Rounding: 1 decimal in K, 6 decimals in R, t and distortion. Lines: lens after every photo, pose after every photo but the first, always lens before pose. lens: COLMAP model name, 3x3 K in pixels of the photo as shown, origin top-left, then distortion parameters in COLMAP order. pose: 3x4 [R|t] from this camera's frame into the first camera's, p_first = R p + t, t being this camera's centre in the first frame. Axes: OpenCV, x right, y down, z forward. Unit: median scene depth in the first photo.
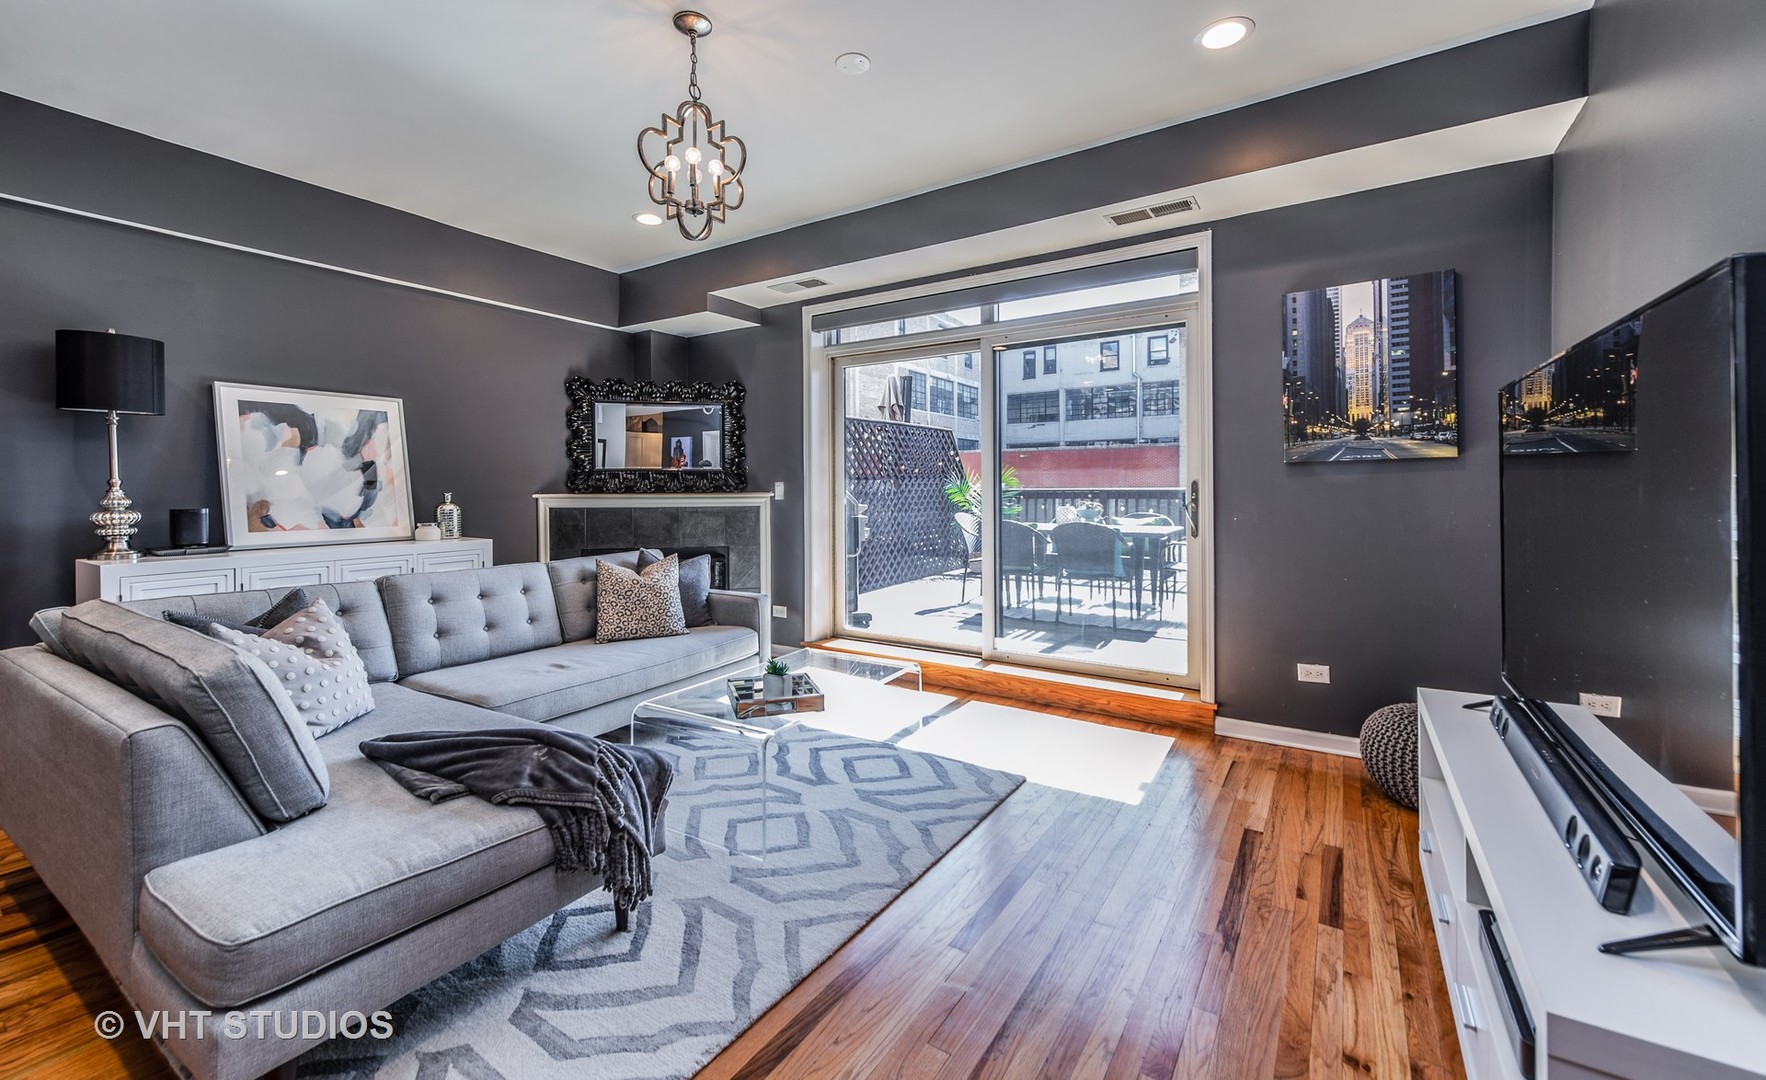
lens RADIAL K [[725.6, 0, 863.4], [0, 725.6, 487.0], [0, 0, 1]] dist [-0.001104, -0.000085]
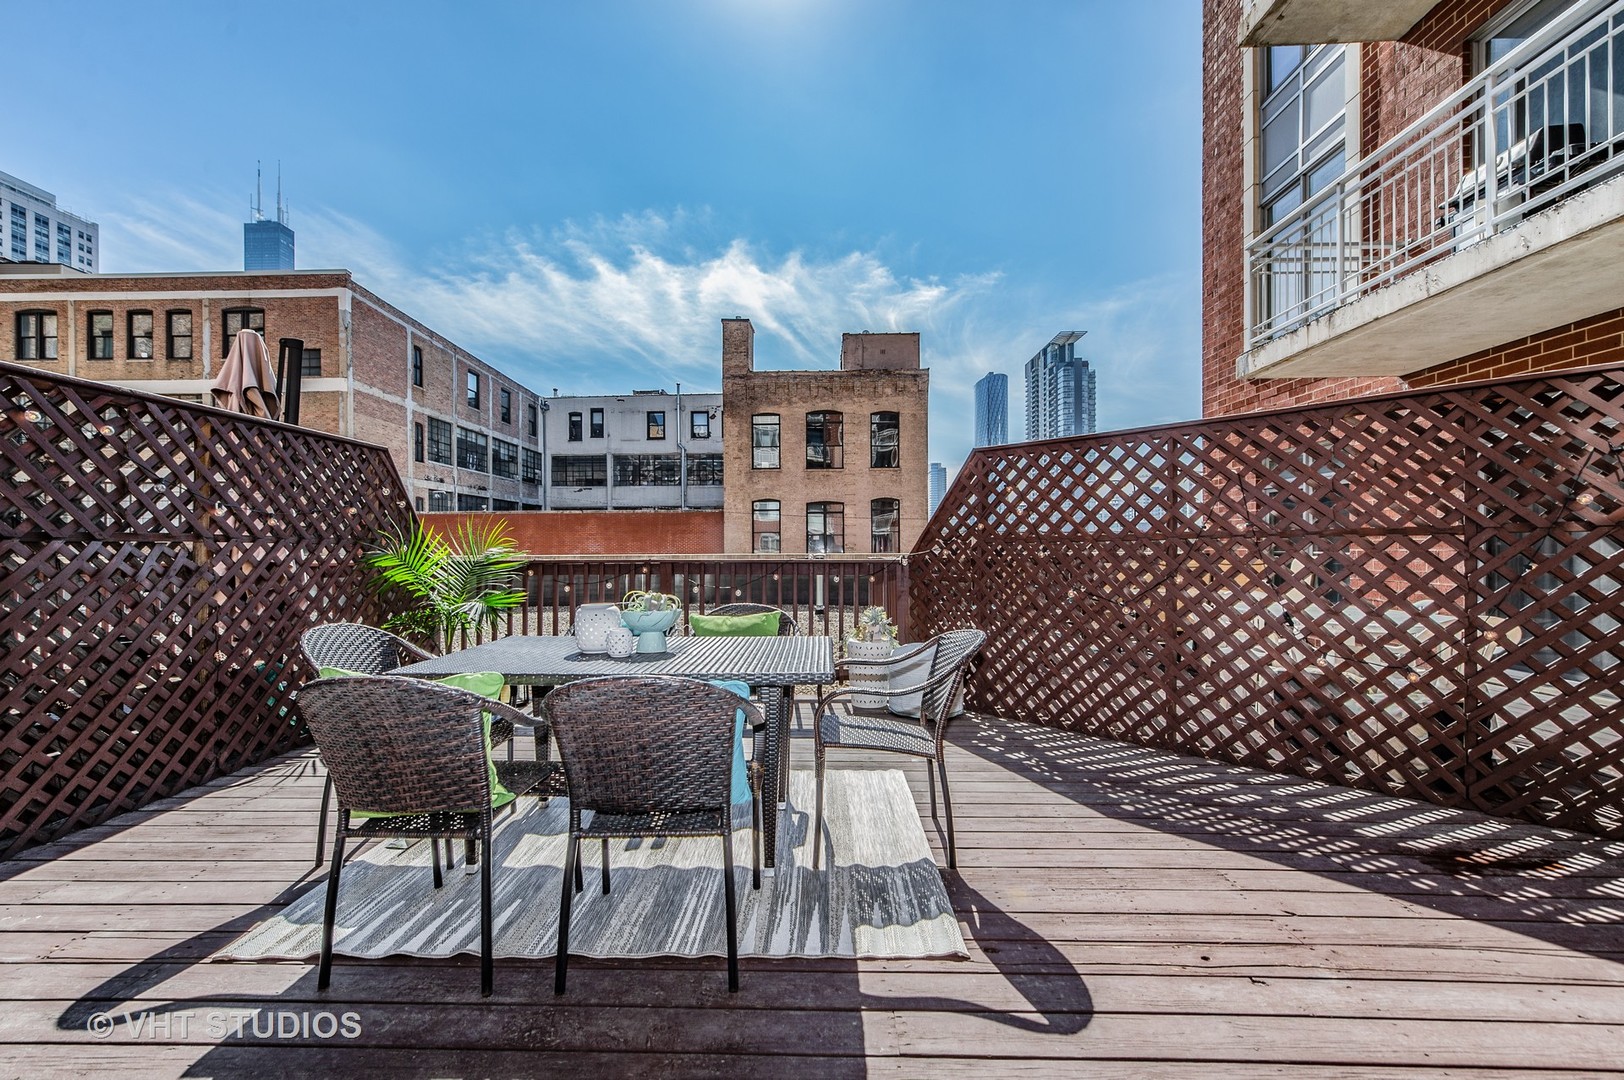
lens RADIAL K [[656.8, 0, 811.4], [0, 656.8, 551.1], [0, 0, 1]] dist [0.000356, -0.000033]
pose [[0.845648, 0.000205, 0.533742, 0.028603], [0.000729, 0.999999, -0.001540, -0.000477], [-0.533741, 0.001692, 0.845646, 0.095995]]
